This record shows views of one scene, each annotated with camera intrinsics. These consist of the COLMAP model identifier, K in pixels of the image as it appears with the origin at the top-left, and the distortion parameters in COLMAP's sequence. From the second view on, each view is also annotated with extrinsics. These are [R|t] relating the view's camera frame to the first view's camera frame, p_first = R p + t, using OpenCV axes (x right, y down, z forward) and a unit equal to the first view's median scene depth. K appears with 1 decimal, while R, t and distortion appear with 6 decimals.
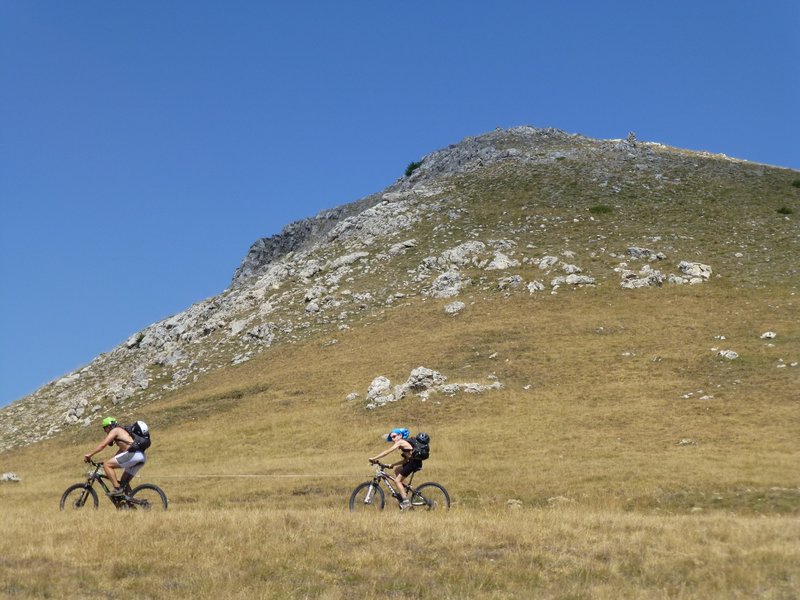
lens RADIAL K [[1842.3, 0, 400.4], [0, 1842.3, 299.8], [0, 0, 1]] dist [0.222962, 0.000000]
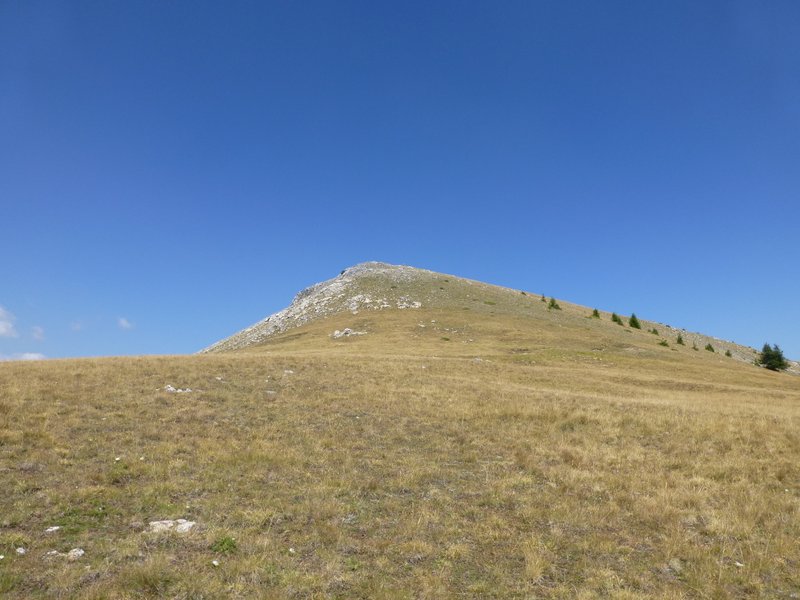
lens RADIAL K [[559.5, 0, 400.5], [0, 559.5, 300.4], [0, 0, 1]] dist [-0.001870, -0.000055]
pose [[0.993288, 0.019103, 0.114081, -0.009845], [-0.017636, 0.999749, -0.013850, -0.006669], [-0.114317, 0.011745, 0.993375, -0.161946]]
